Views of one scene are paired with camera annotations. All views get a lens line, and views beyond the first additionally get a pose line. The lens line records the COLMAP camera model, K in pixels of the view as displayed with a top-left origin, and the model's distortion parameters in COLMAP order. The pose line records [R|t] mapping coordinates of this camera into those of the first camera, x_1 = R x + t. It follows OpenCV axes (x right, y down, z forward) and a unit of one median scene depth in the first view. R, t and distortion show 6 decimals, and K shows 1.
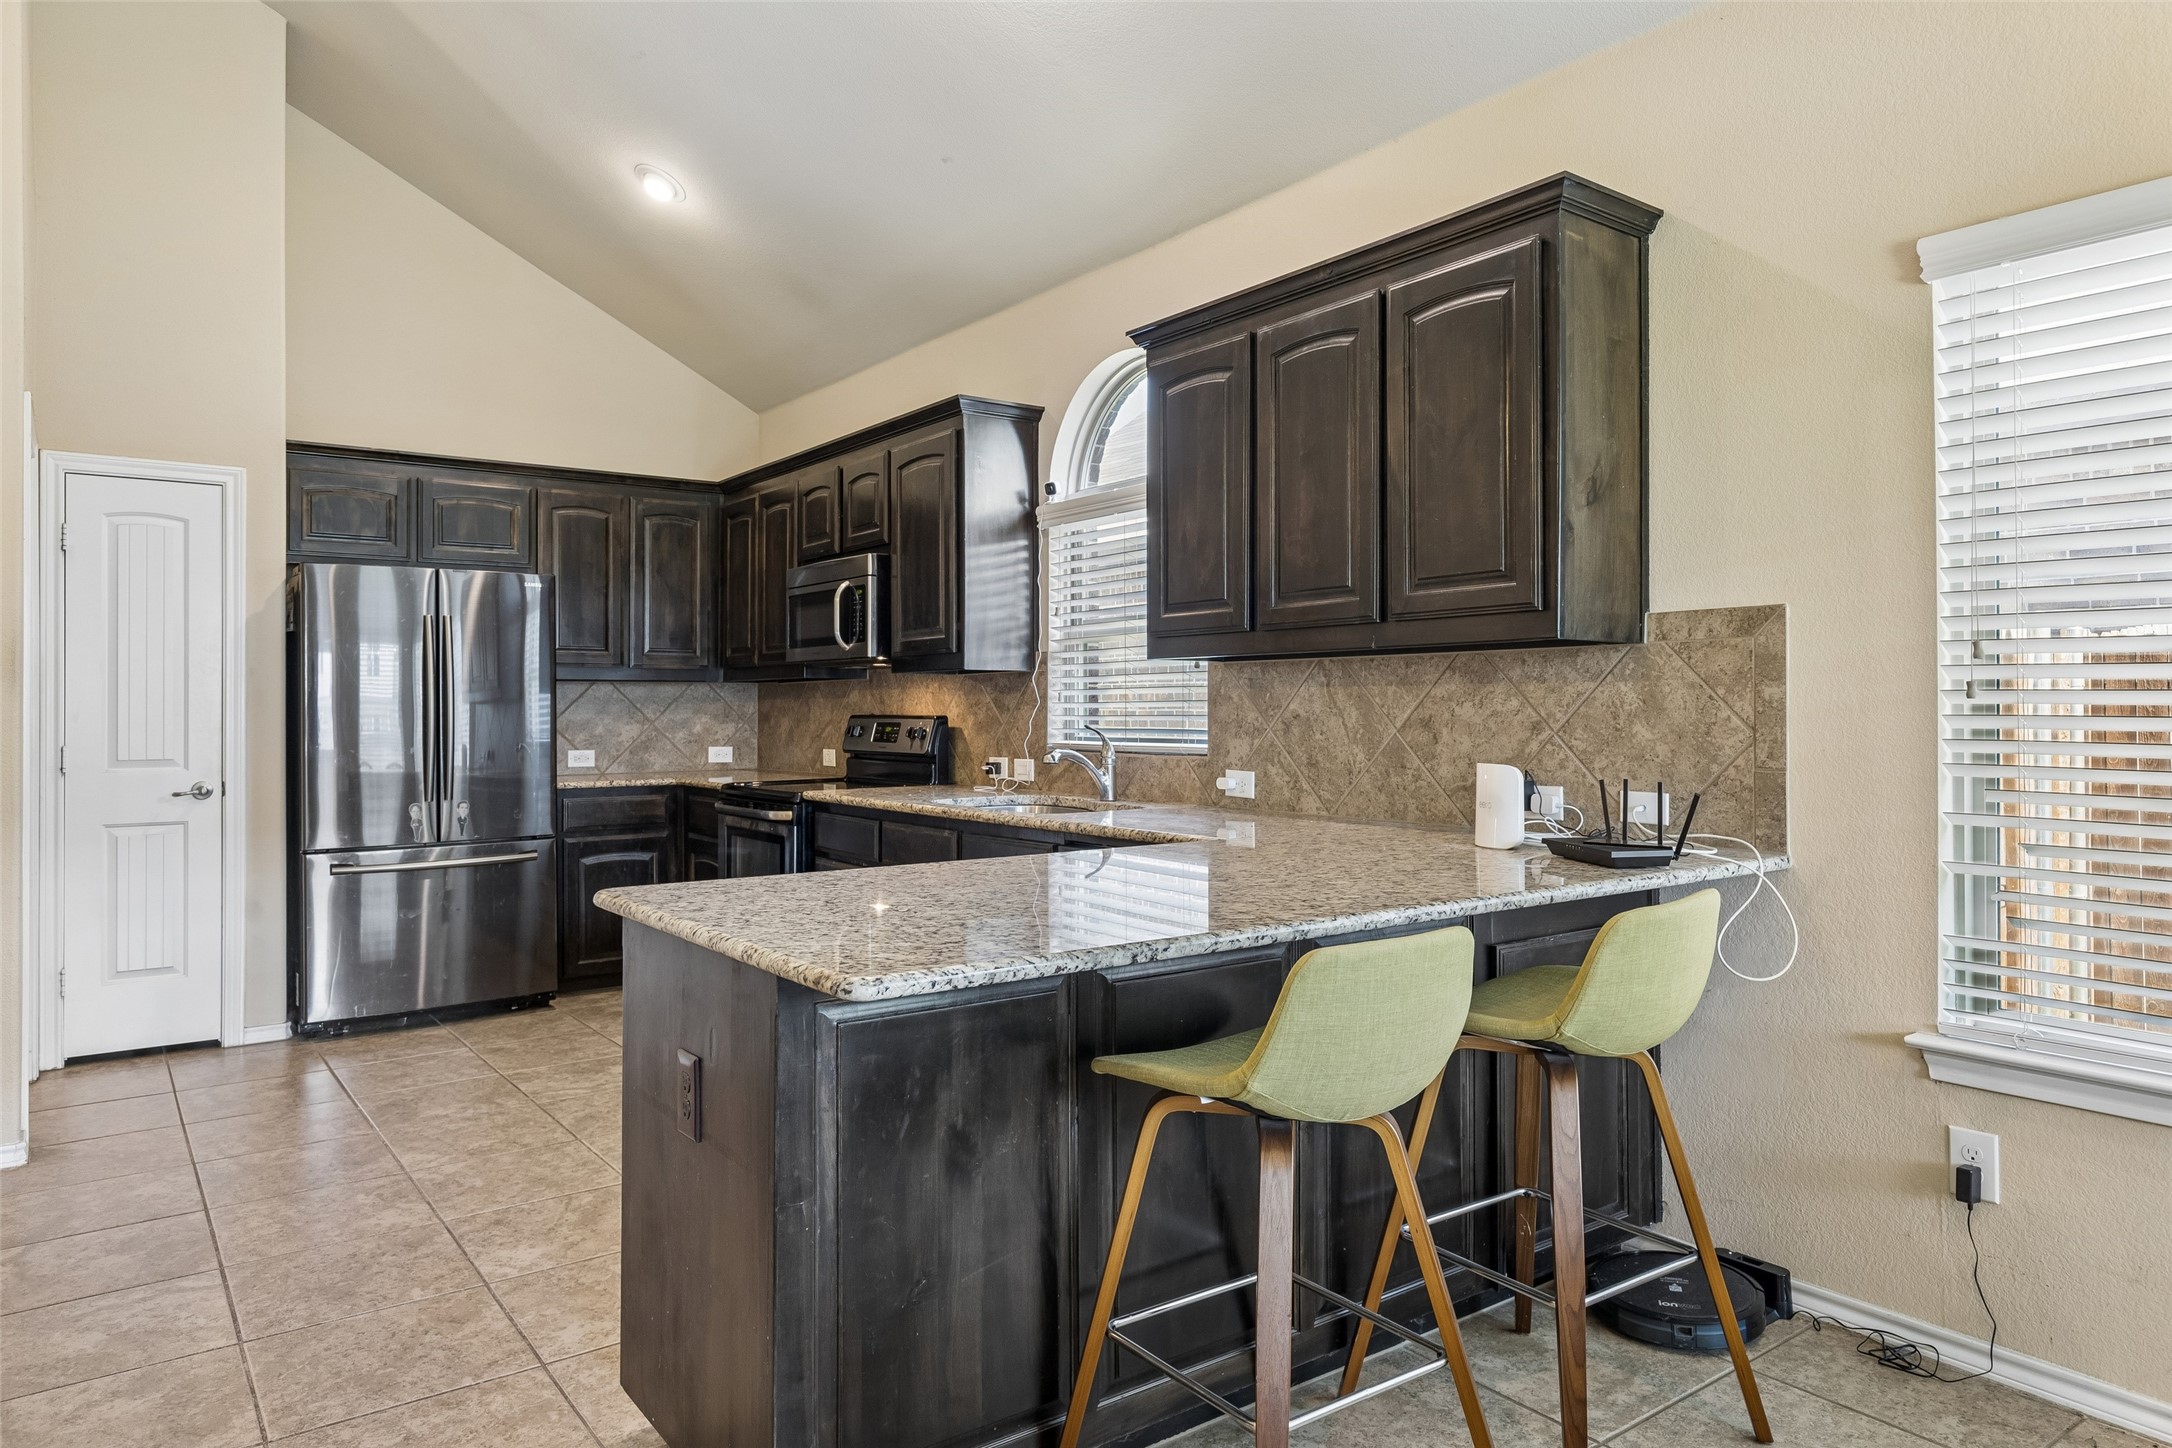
lens RADIAL K [[1352.1, 0, 1092.3], [0, 1352.1, 693.3], [0, 0, 1]] dist [0.002487, 0.000025]
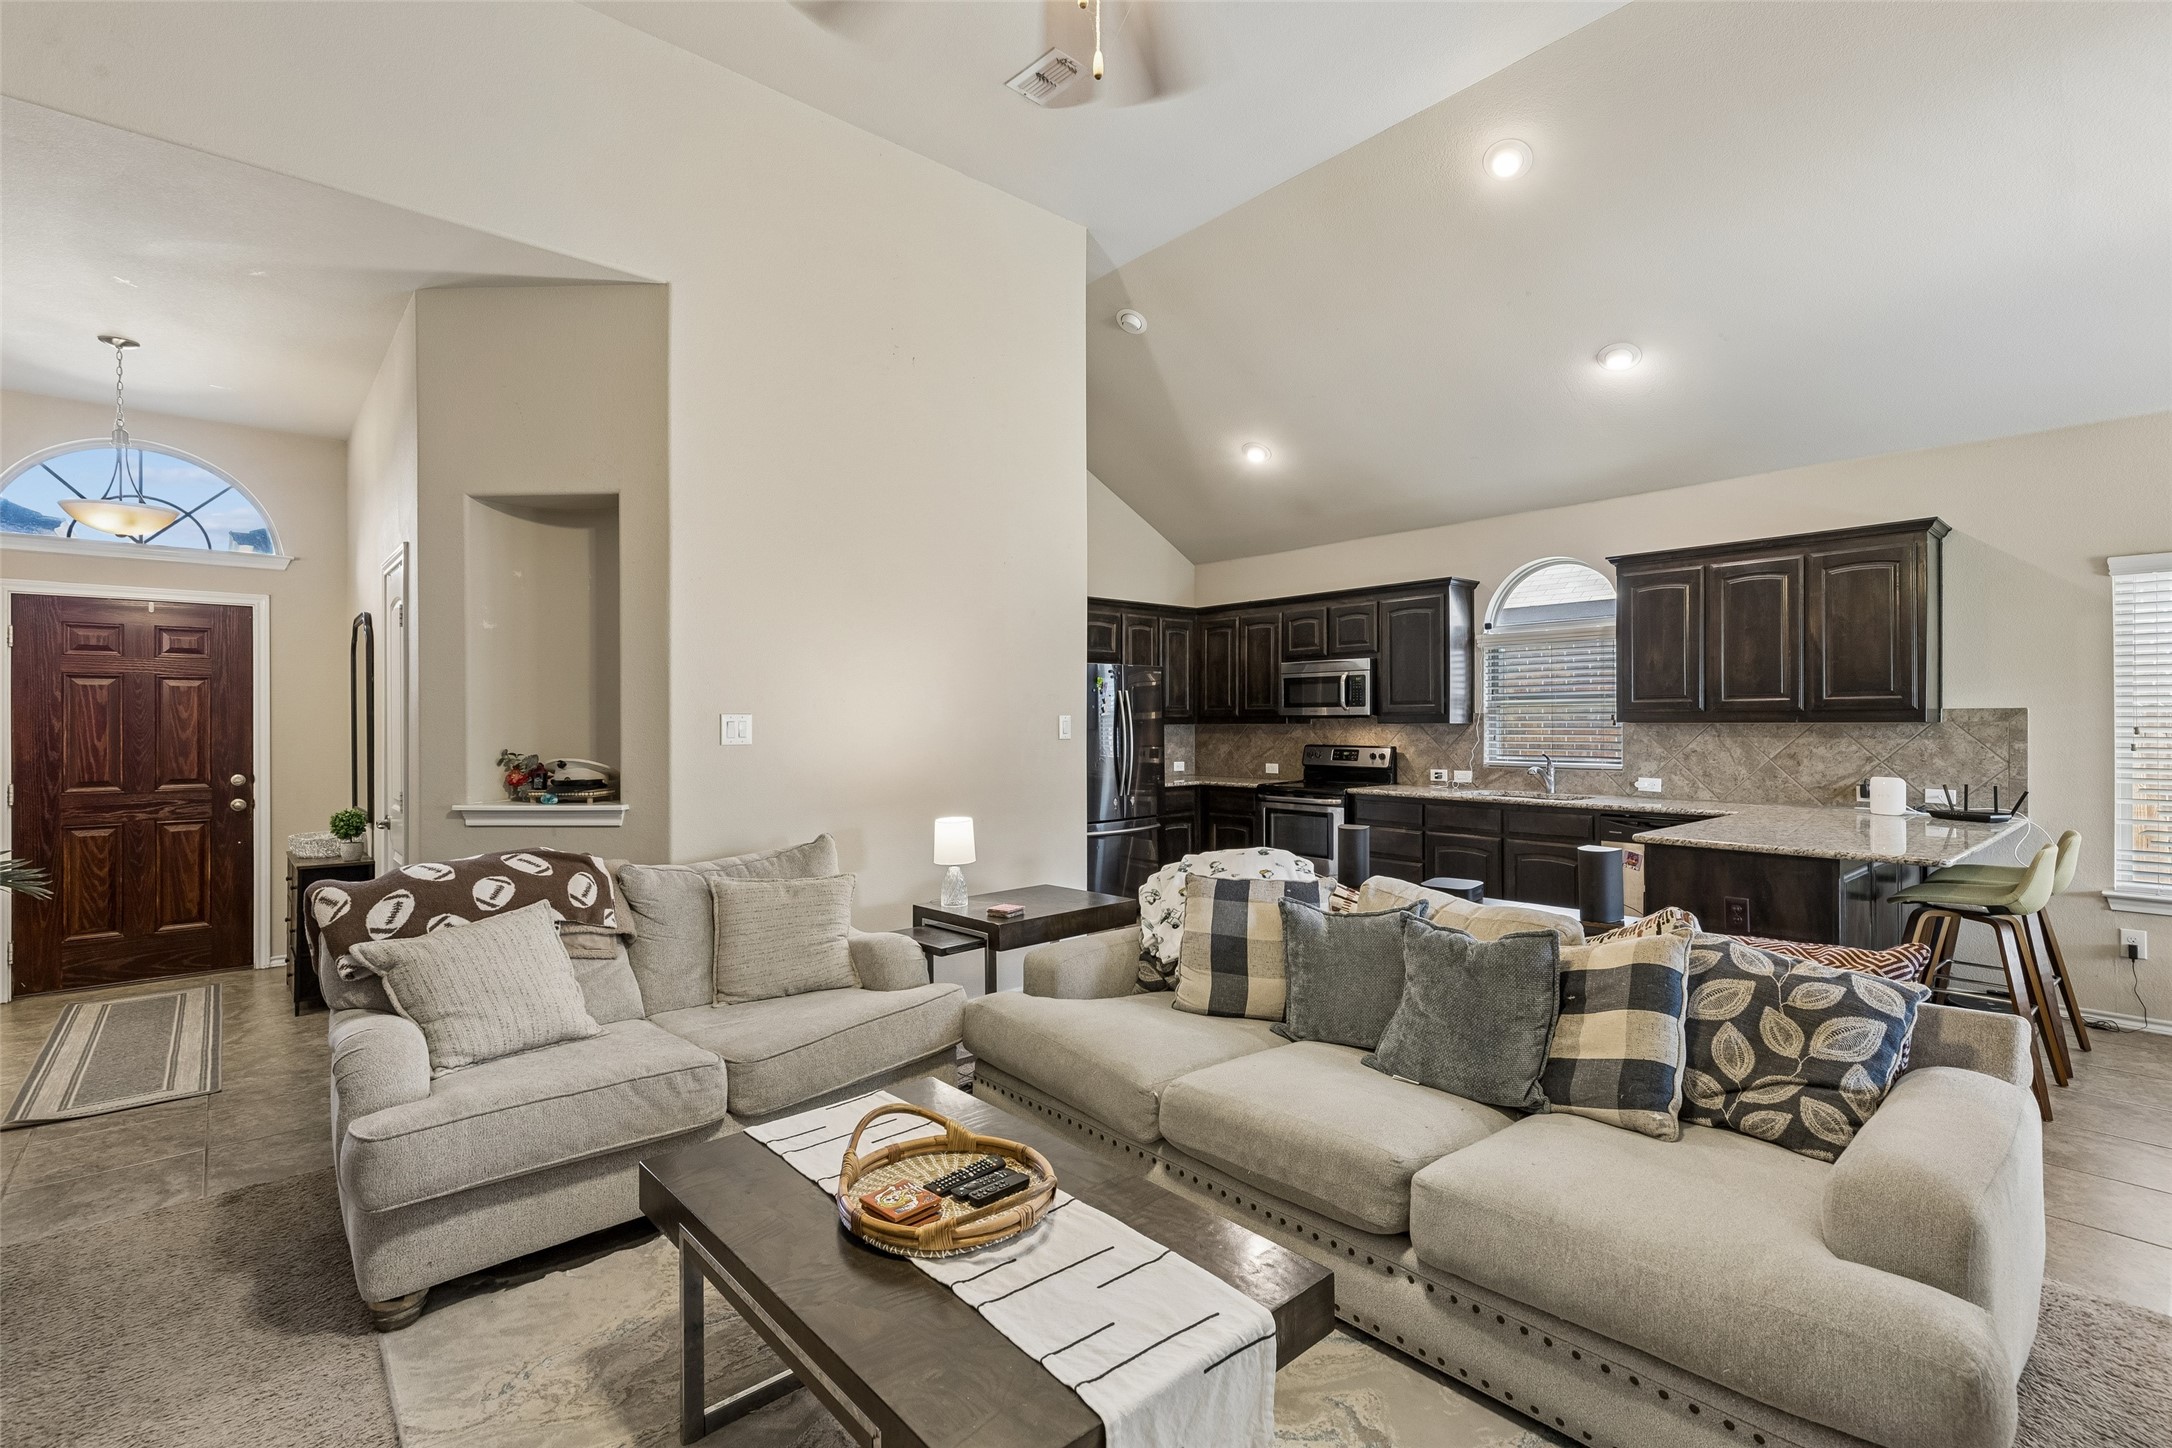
lens RADIAL K [[985.4, 0, 1089.0], [0, 985.4, 719.5], [0, 0, 1]] dist [0.007354, -0.000744]
pose [[0.996674, -0.001731, 0.081469, -0.822967], [0.000898, 0.999947, 0.010261, -0.043986], [-0.081482, -0.010153, 0.996623, -0.370988]]
